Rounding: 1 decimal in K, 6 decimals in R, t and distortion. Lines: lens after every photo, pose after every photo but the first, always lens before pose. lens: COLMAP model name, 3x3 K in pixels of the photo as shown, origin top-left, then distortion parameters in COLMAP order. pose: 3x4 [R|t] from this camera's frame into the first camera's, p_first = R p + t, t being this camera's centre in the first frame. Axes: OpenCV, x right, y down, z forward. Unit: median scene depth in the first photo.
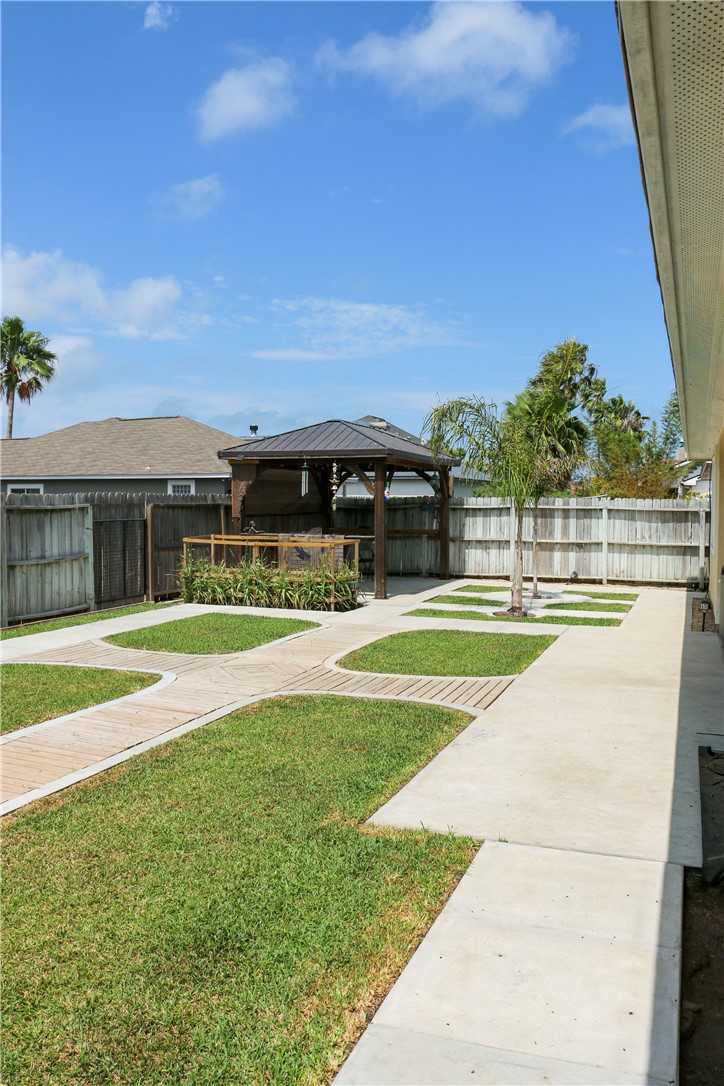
lens RADIAL K [[890.1, 0, 365.5], [0, 890.1, 541.6], [0, 0, 1]] dist [-0.175096, 0.151334]
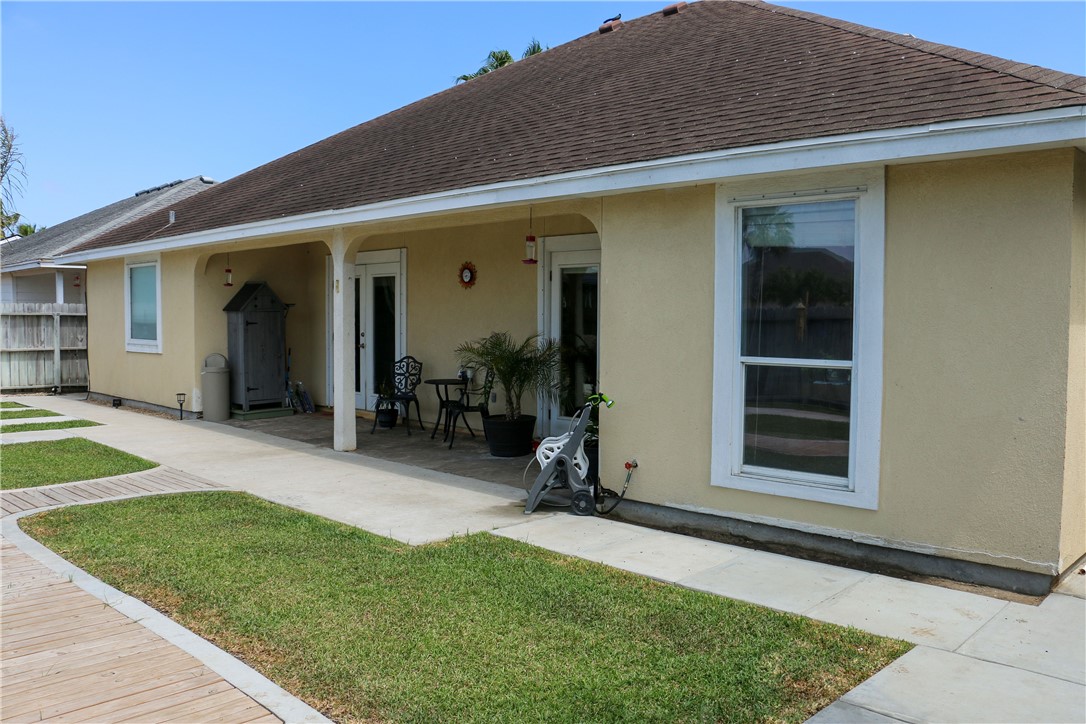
lens RADIAL K [[890.1, 0, 551.9], [0, 890.1, 365.4], [0, 0, 1]] dist [-0.175096, 0.151334]
pose [[0.409782, -0.059164, 0.910263, -0.254378], [0.042318, 0.998053, 0.045819, 0.002205], [-0.911201, 0.019745, 0.411488, 0.068185]]
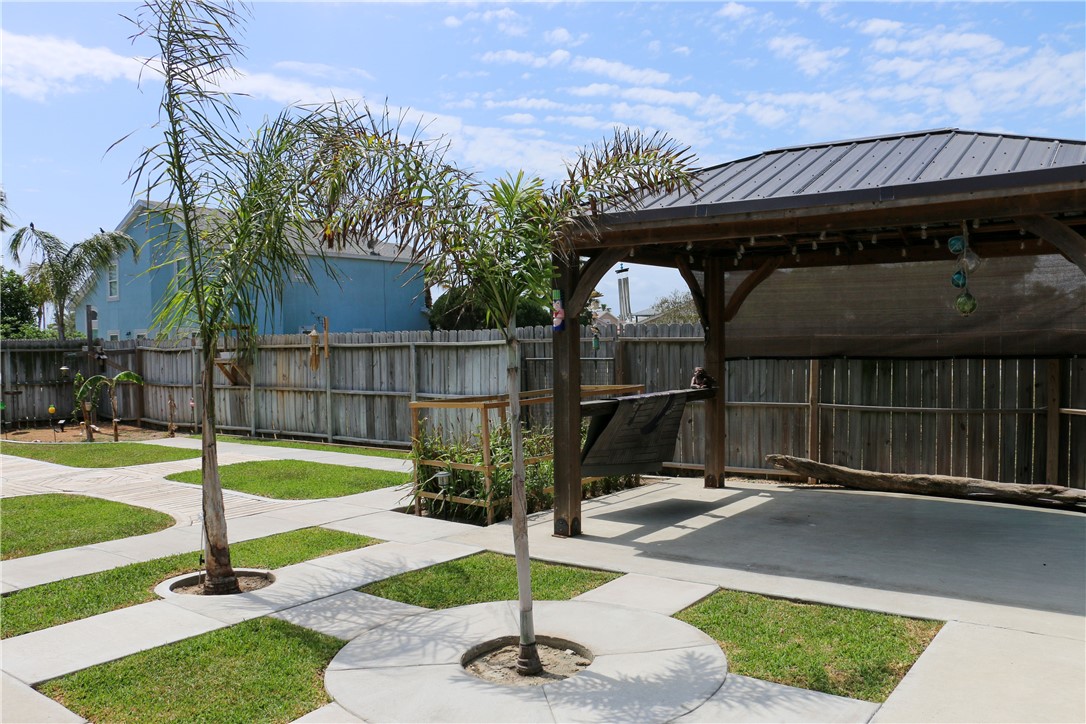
lens RADIAL K [[890.1, 0, 553.6], [0, 890.1, 367.8], [0, 0, 1]] dist [-0.175096, 0.151334]
pose [[-0.272152, 0.026710, -0.961883, 0.379737], [-0.032196, 0.998802, 0.036845, -0.033948], [0.961715, 0.040997, -0.270966, 0.892182]]
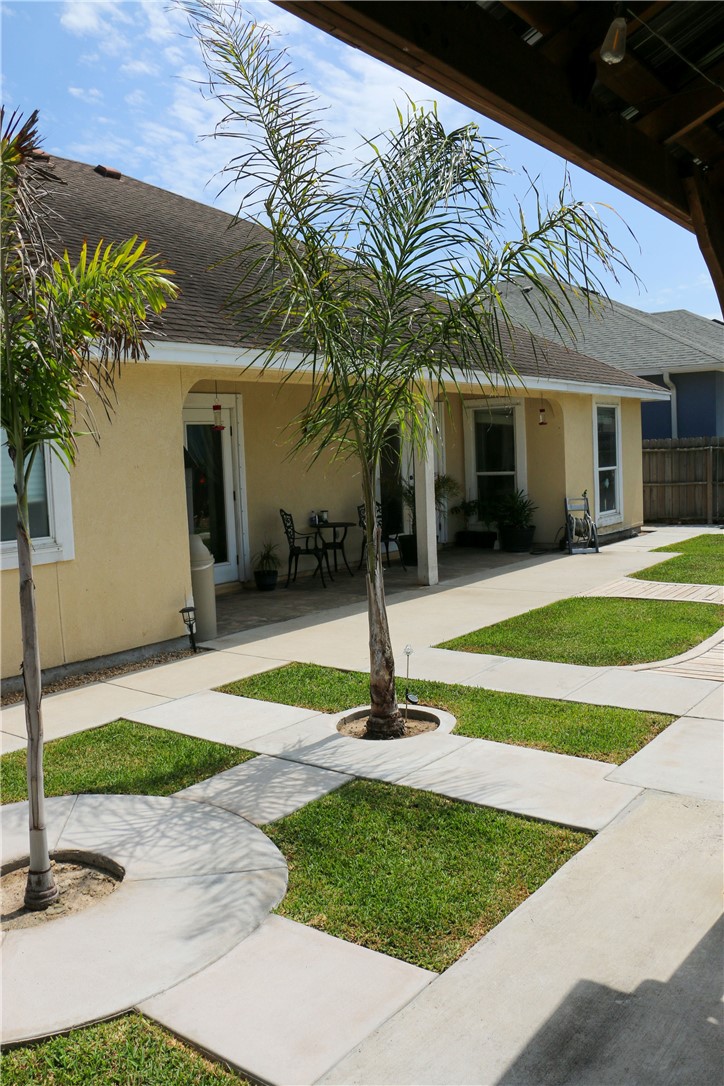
lens RADIAL K [[890.1, 0, 357.5], [0, 890.1, 540.6], [0, 0, 1]] dist [-0.175096, 0.151334]
pose [[-0.953086, 0.001030, 0.302697, 0.041263], [0.047264, 0.988235, 0.145455, -0.044068], [-0.298986, 0.152938, -0.941922, 0.965288]]
